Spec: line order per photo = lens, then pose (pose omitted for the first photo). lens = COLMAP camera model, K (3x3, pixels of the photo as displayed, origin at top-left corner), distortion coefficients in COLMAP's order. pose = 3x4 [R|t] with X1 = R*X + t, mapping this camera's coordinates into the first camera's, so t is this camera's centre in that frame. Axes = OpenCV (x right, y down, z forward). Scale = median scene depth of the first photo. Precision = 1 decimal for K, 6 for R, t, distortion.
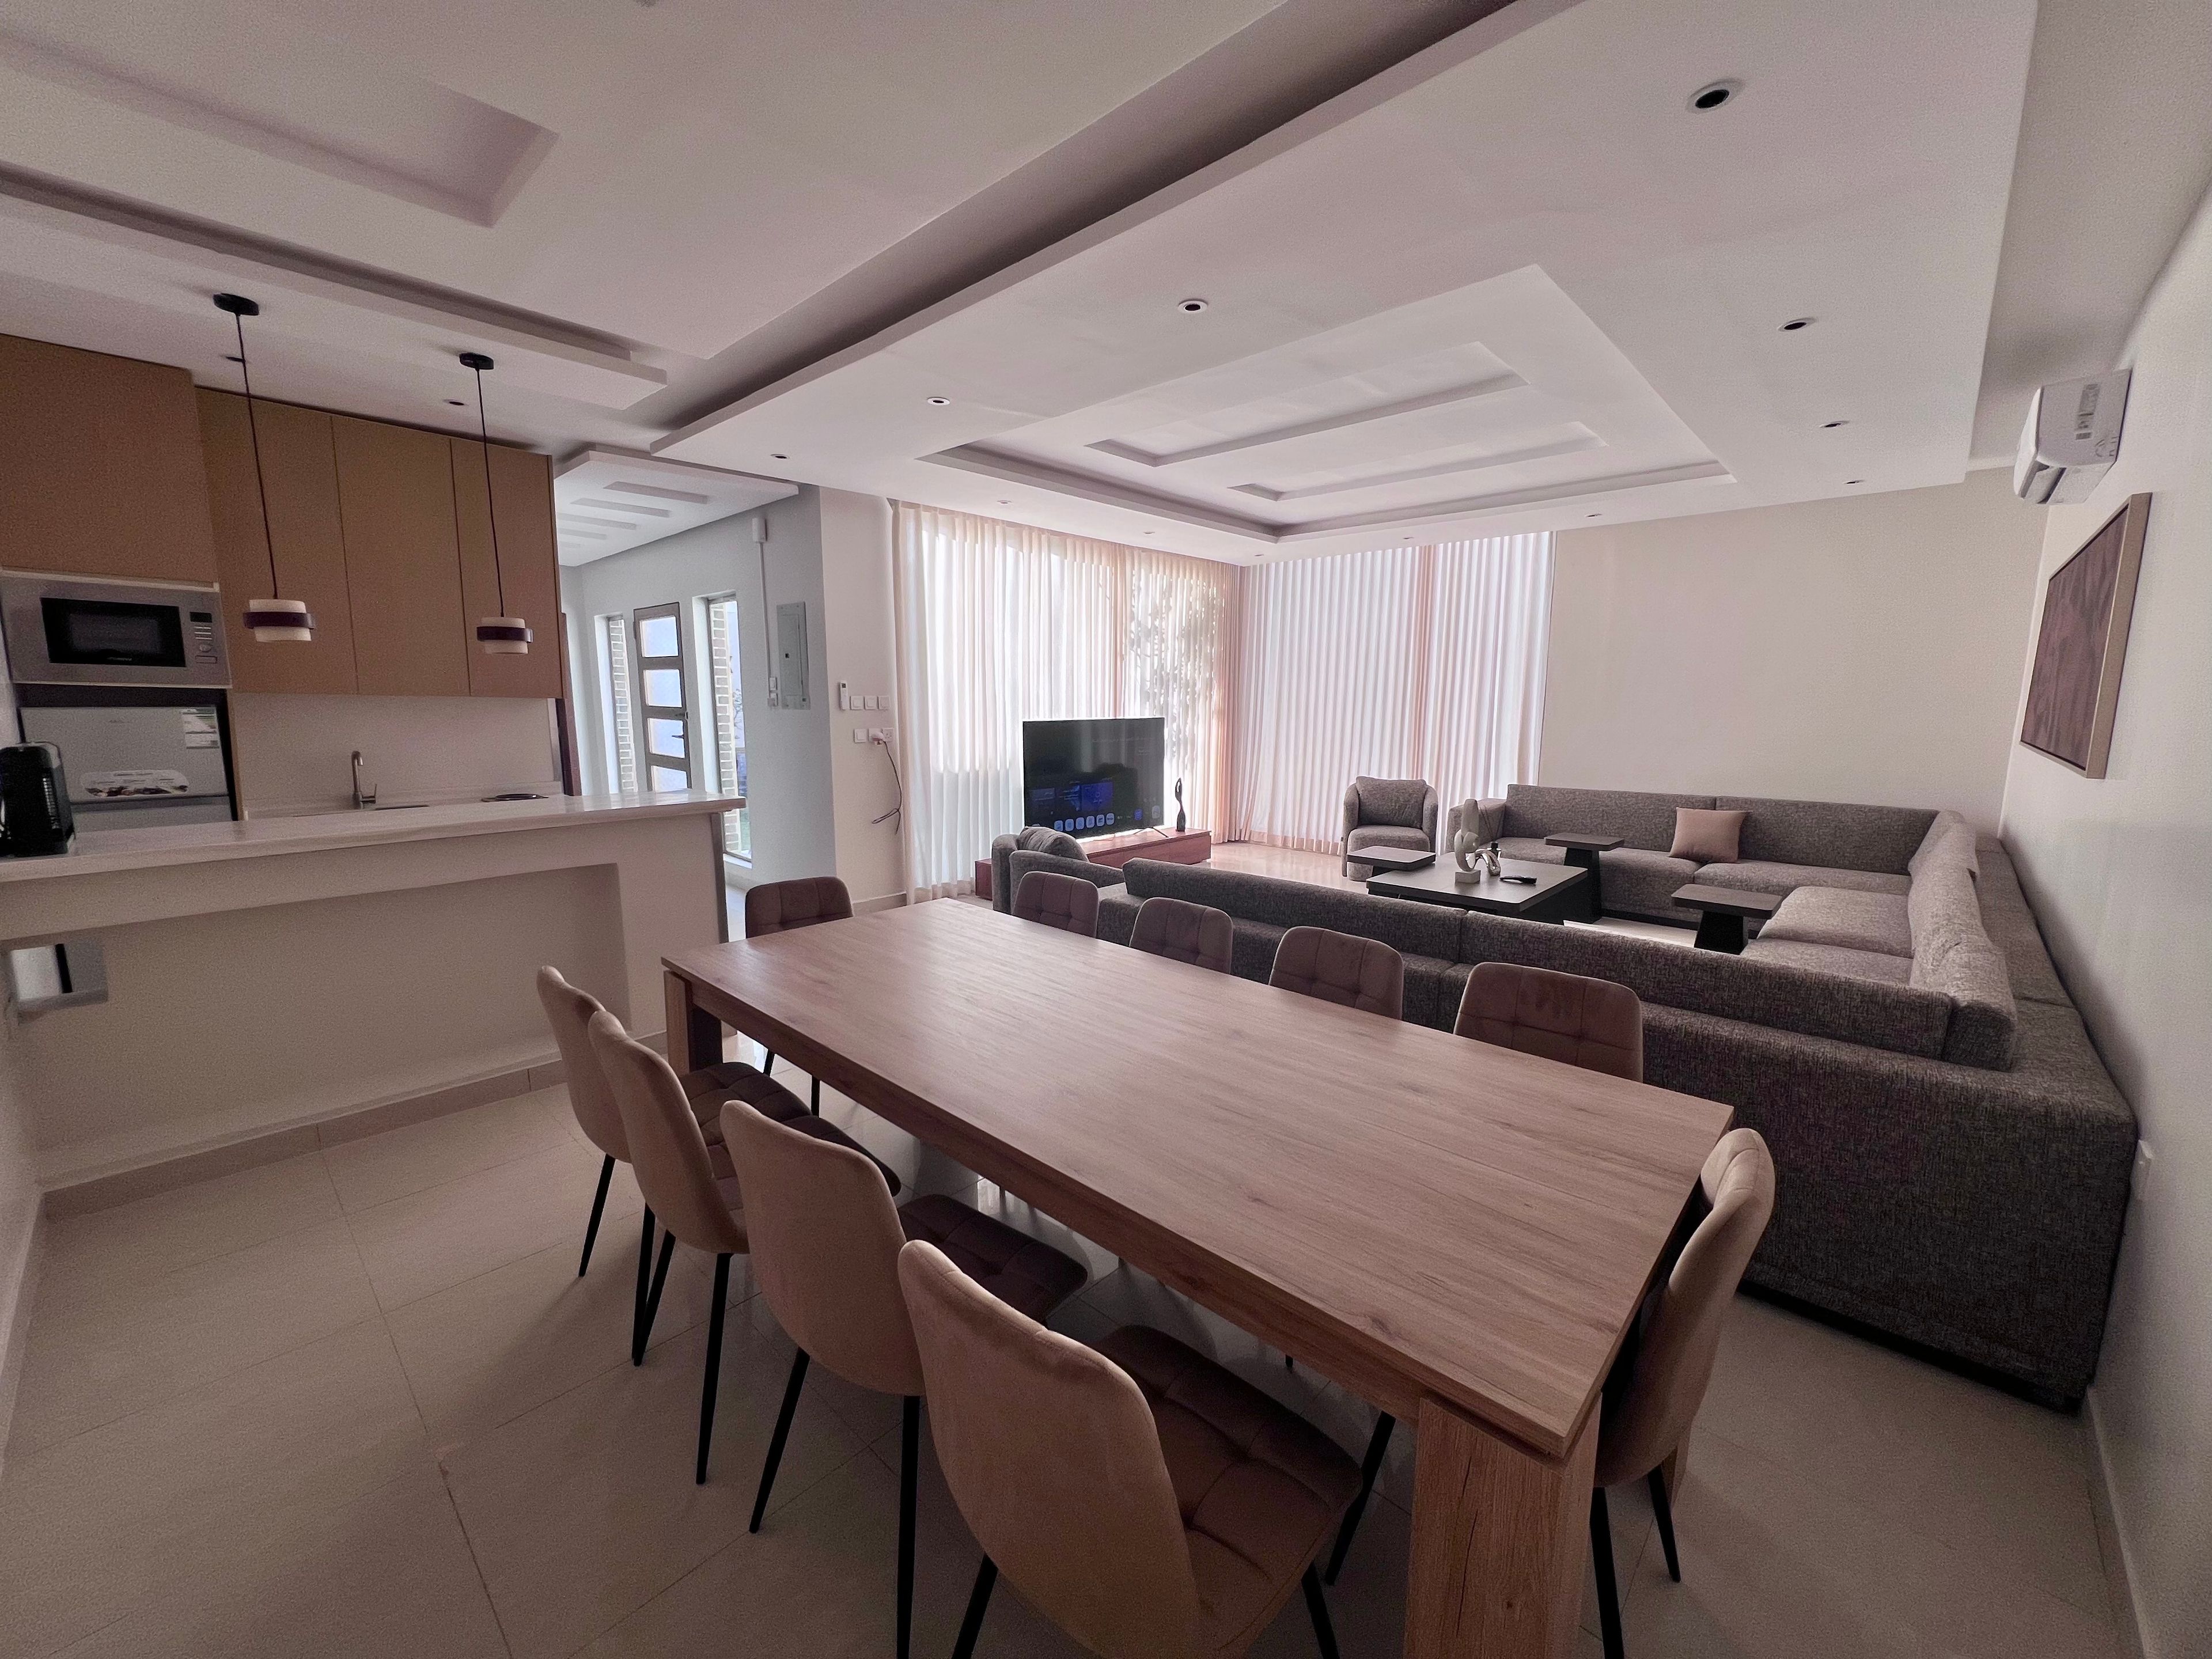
lens RADIAL K [[892.0, 0, 1106.0], [0, 892.0, 829.5], [0, 0, 1]] dist [0.002532, 0.000301]
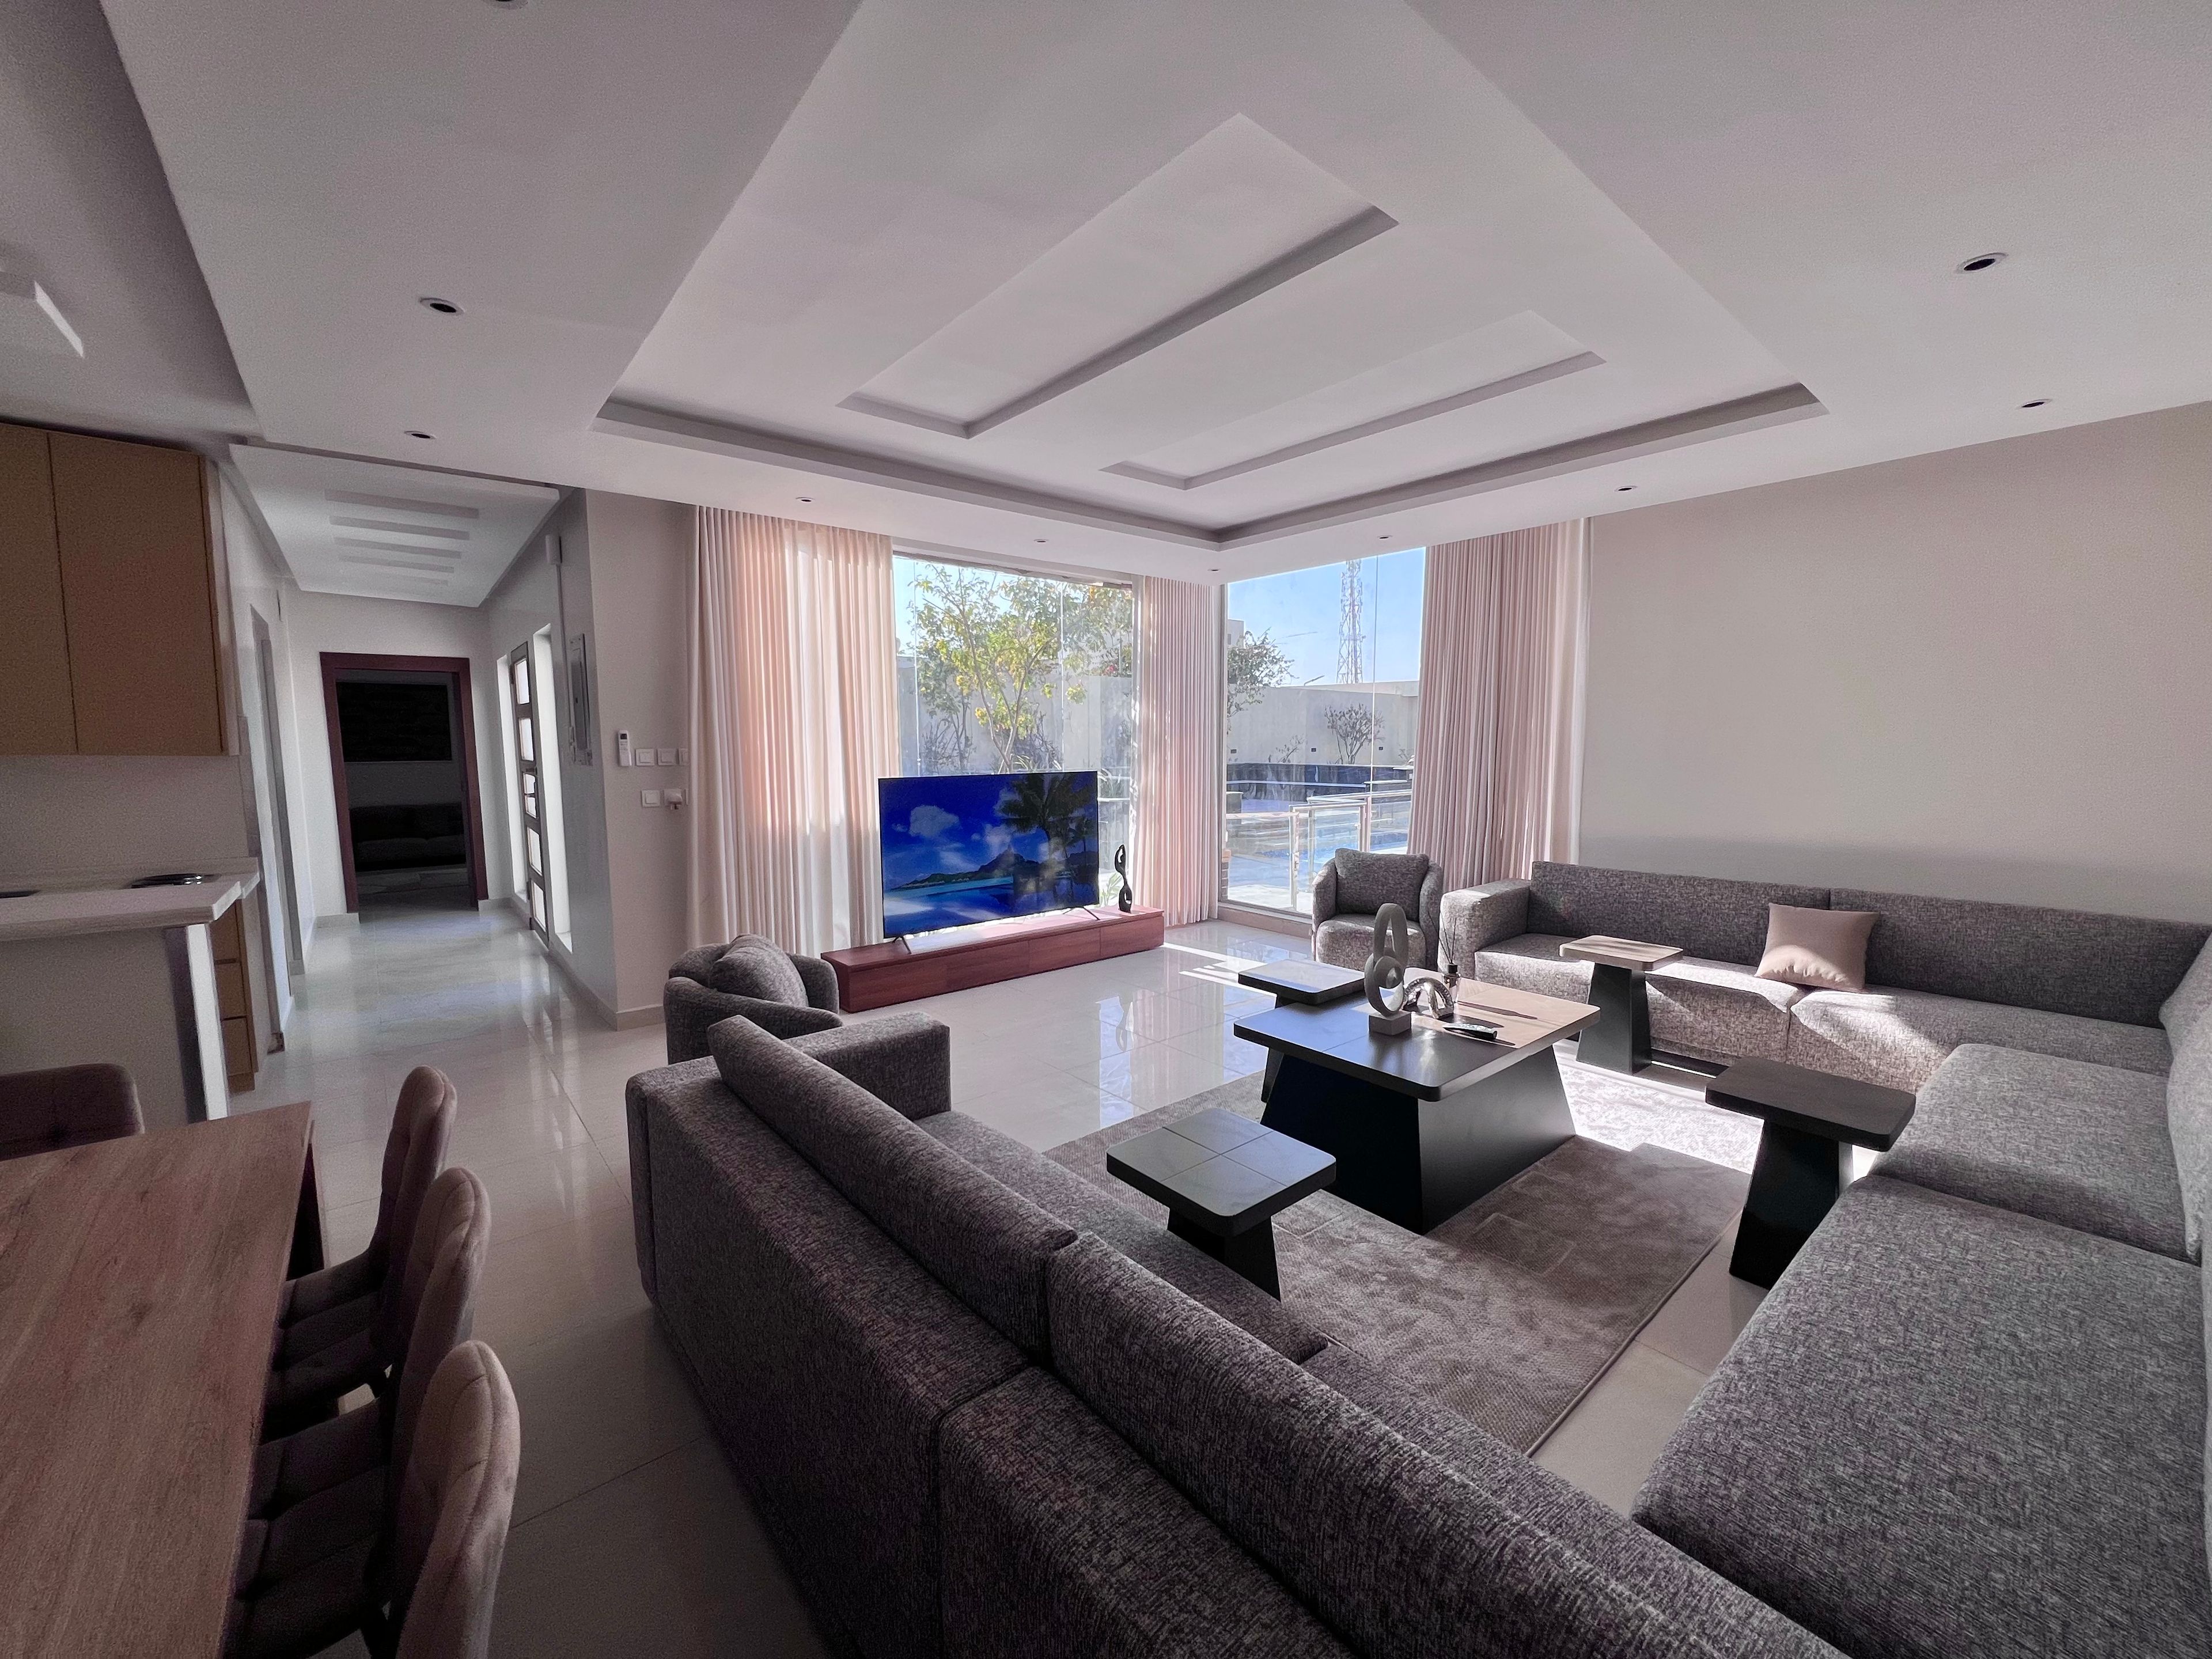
lens RADIAL K [[891.8, 0, 1106.0], [0, 891.8, 829.5], [0, 0, 1]] dist [-0.000595, -0.000023]
pose [[0.991776, 0.005577, -0.127867, 0.223181], [-0.011925, 0.998731, -0.048936, -0.042367], [0.127431, 0.050058, 0.990583, 0.256414]]
